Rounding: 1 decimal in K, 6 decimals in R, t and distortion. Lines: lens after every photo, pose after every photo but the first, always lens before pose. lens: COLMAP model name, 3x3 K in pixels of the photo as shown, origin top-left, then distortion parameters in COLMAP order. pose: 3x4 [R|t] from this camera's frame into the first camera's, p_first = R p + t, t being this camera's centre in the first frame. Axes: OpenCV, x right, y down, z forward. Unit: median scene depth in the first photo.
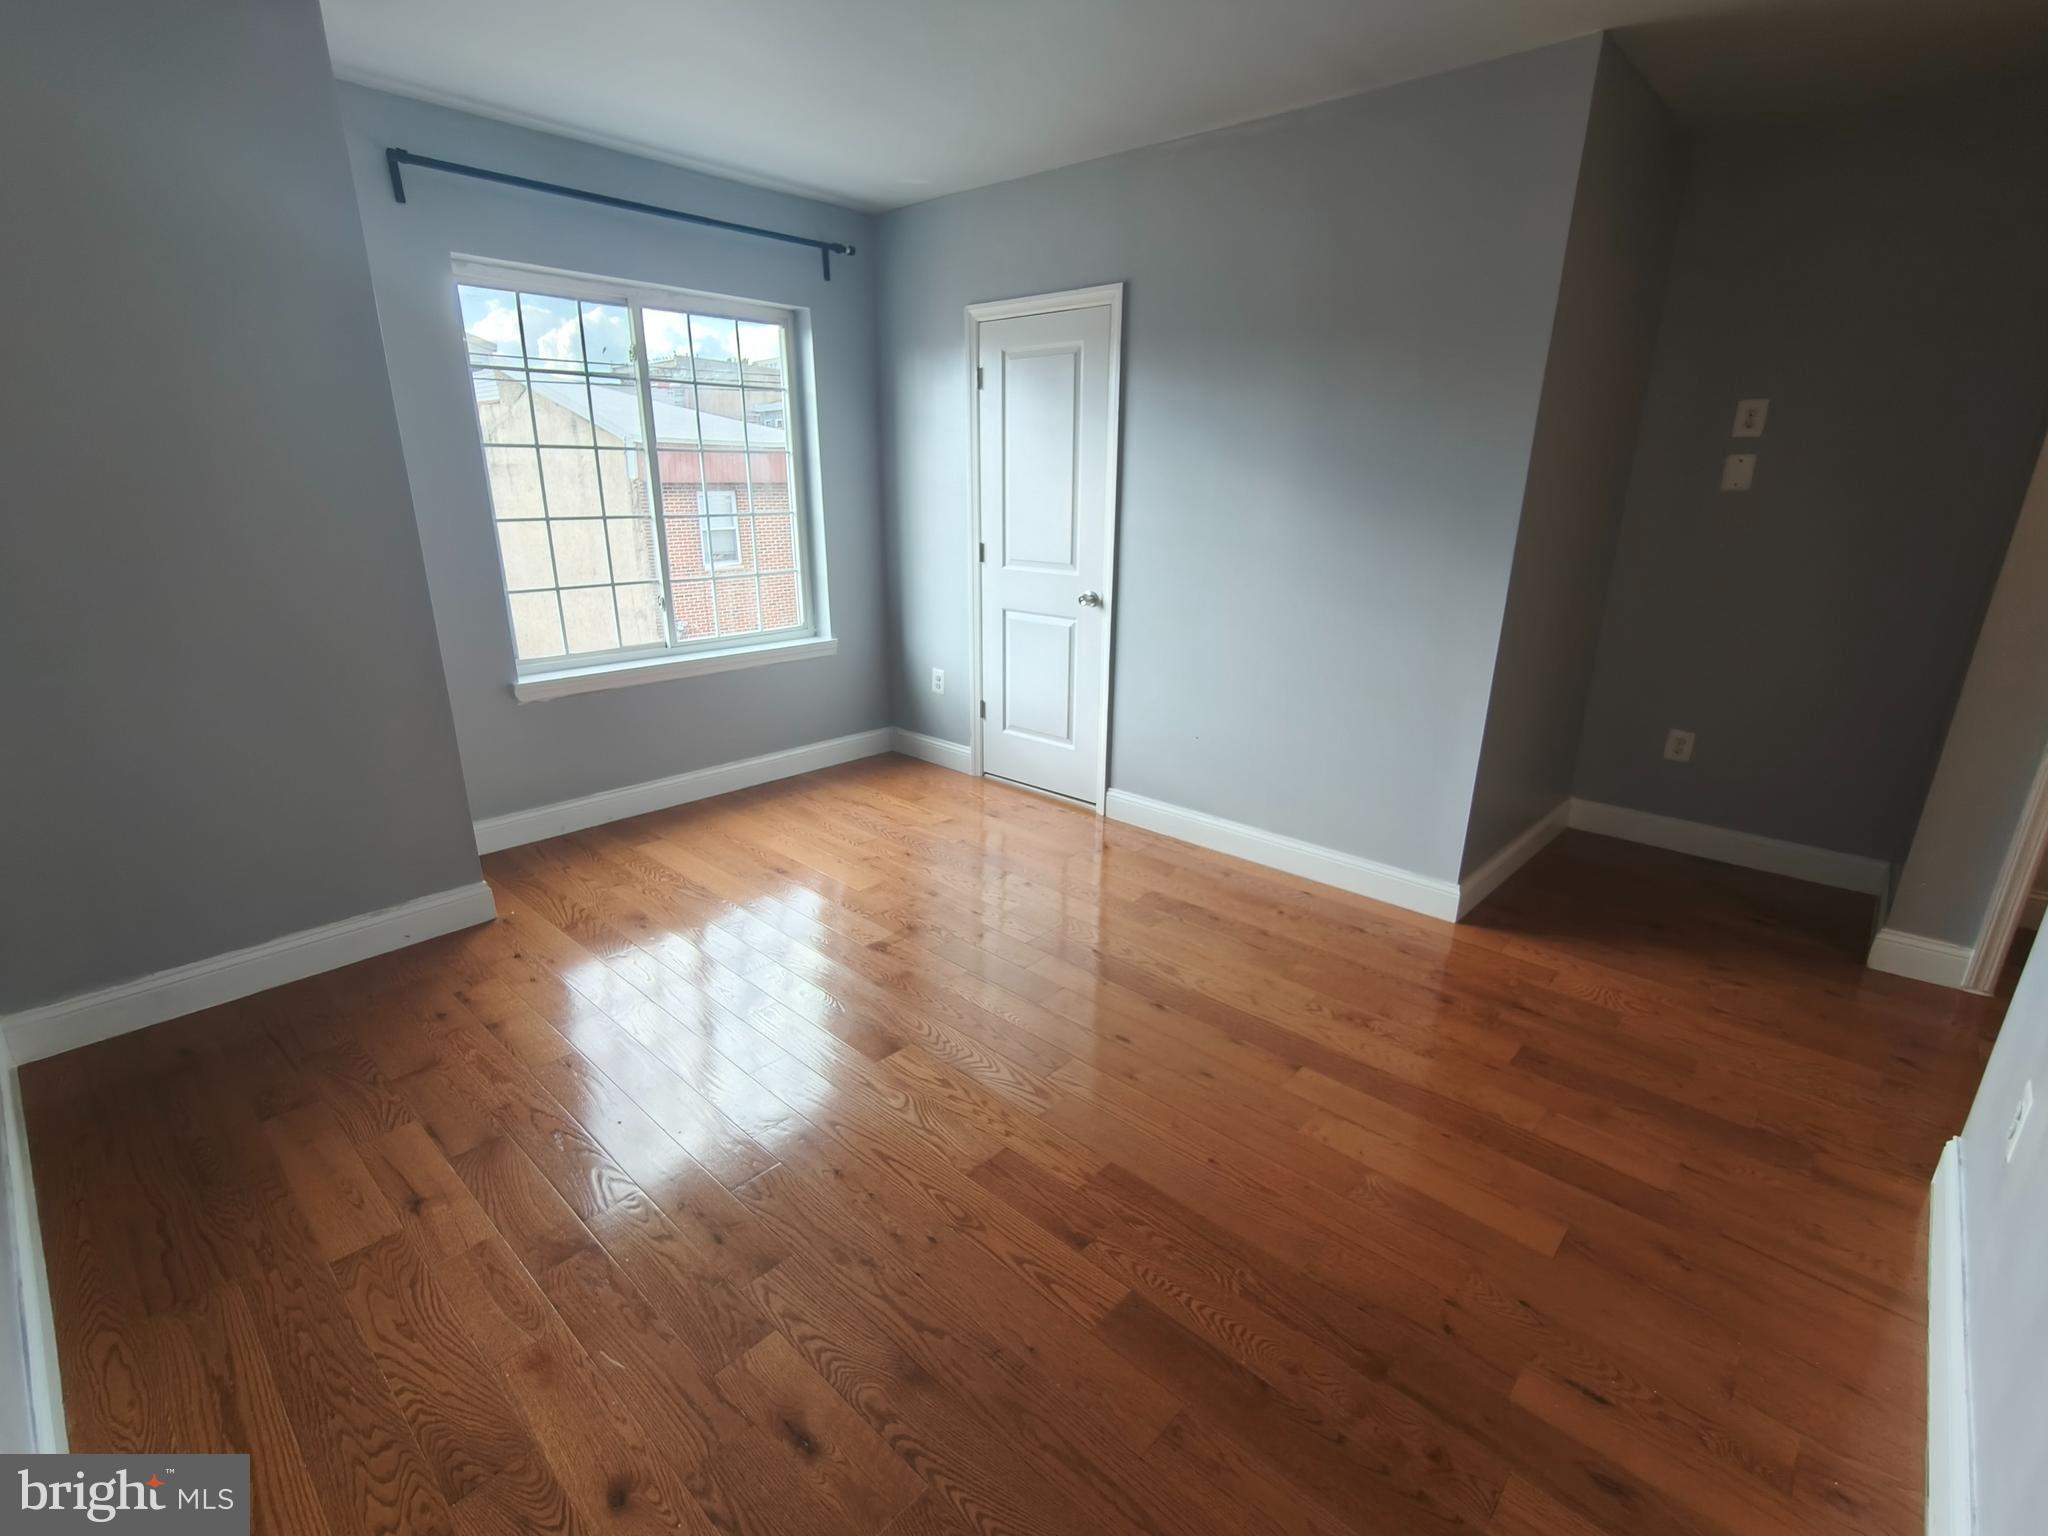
lens RADIAL K [[960.6, 0, 1024.0], [0, 960.6, 768.0], [0, 0, 1]] dist [0.002200, -0.000306]
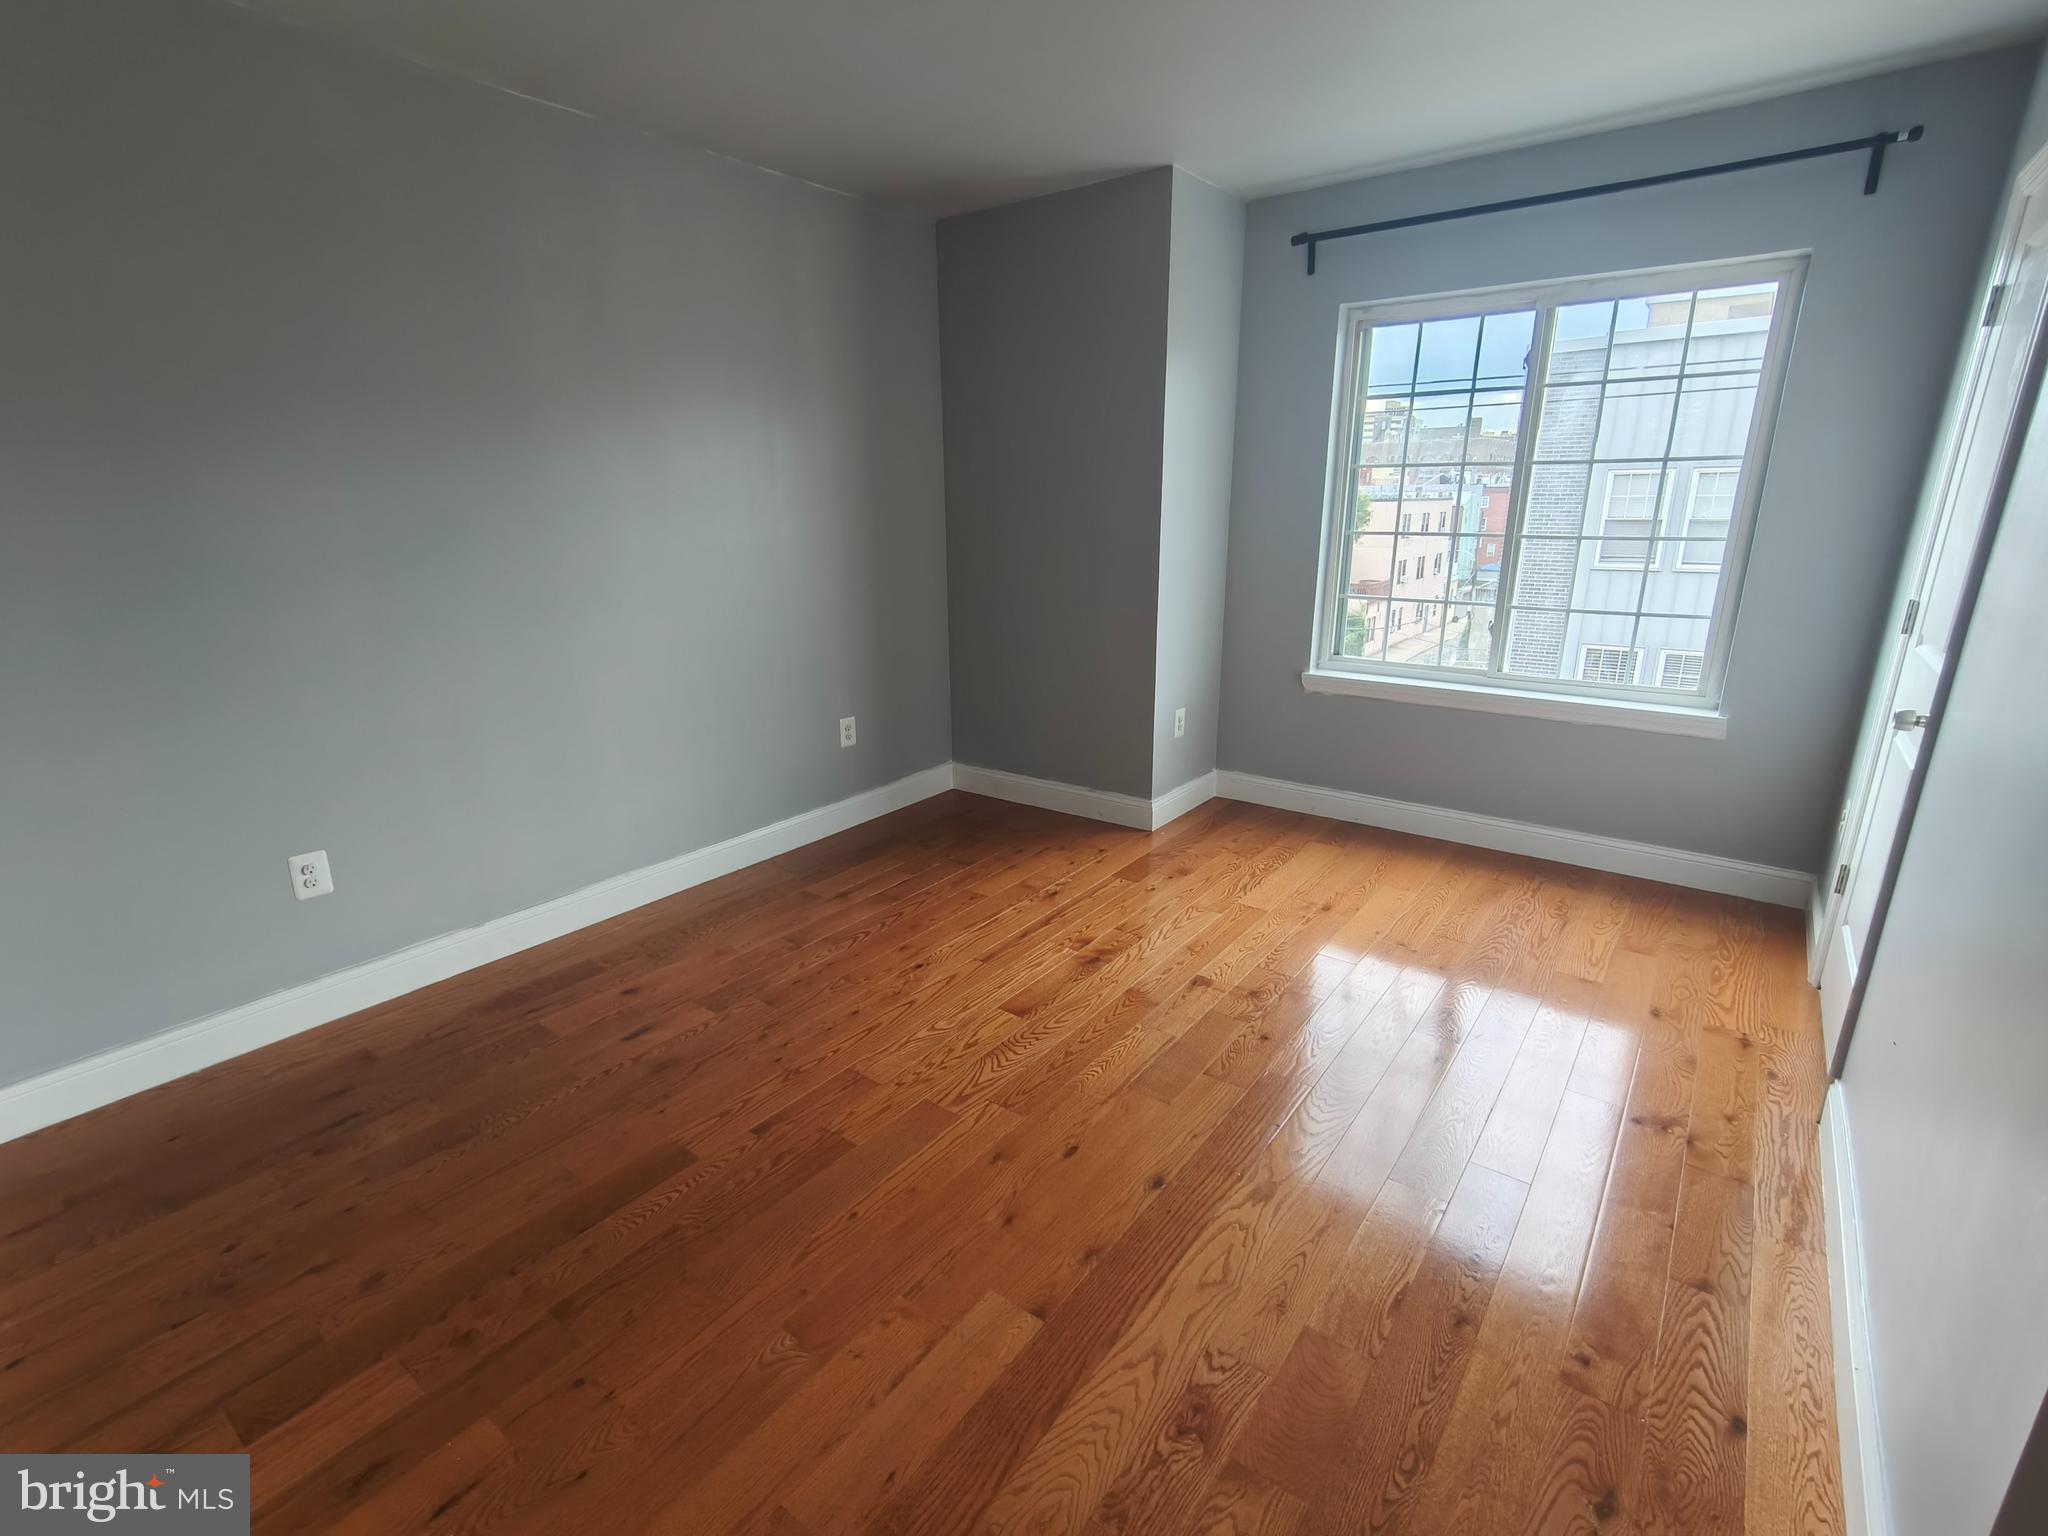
lens RADIAL K [[960.6, 0, 1024.0], [0, 960.6, 768.0], [0, 0, 1]] dist [0.002200, -0.000306]
pose [[0.097220, 0.264407, -0.959498, 0.591899], [-0.283359, 0.931520, 0.227986, -0.153644], [0.954073, 0.249717, 0.165485, 0.533039]]
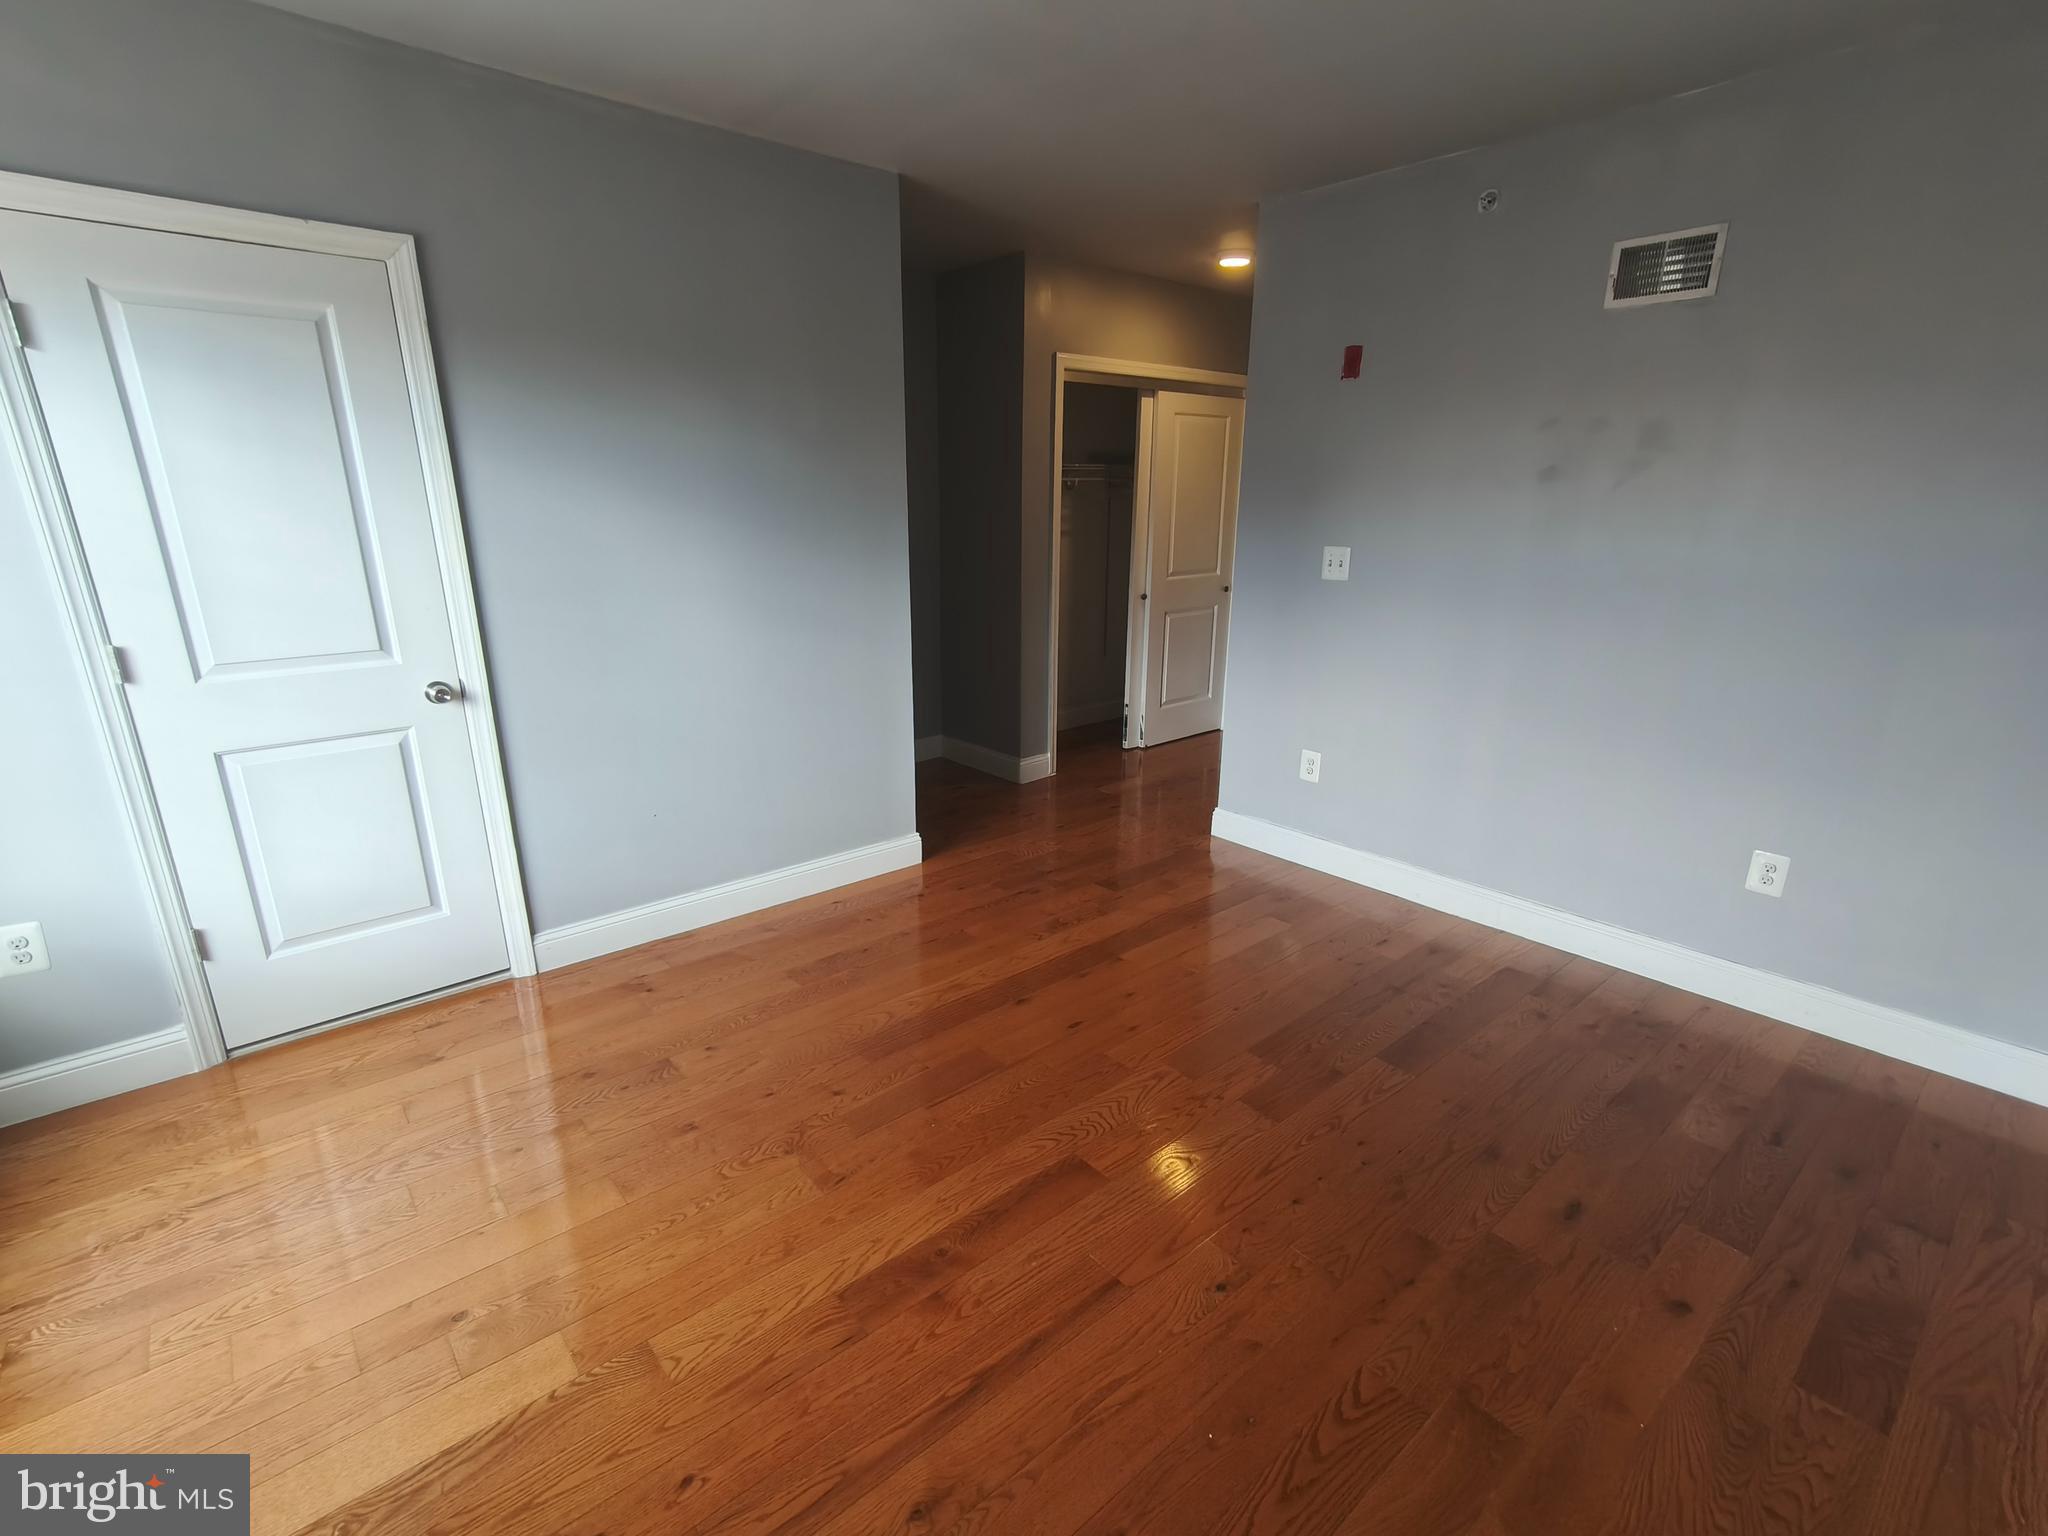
lens RADIAL K [[931.2, 0, 1024.0], [0, 931.2, 768.0], [0, 0, 1]] dist [0.001684, 0.000633]
pose [[0.120931, -0.285856, 0.950611, -0.600954], [0.292056, 0.925499, 0.241151, -0.189557], [-0.948725, 0.248470, 0.195408, 0.560648]]
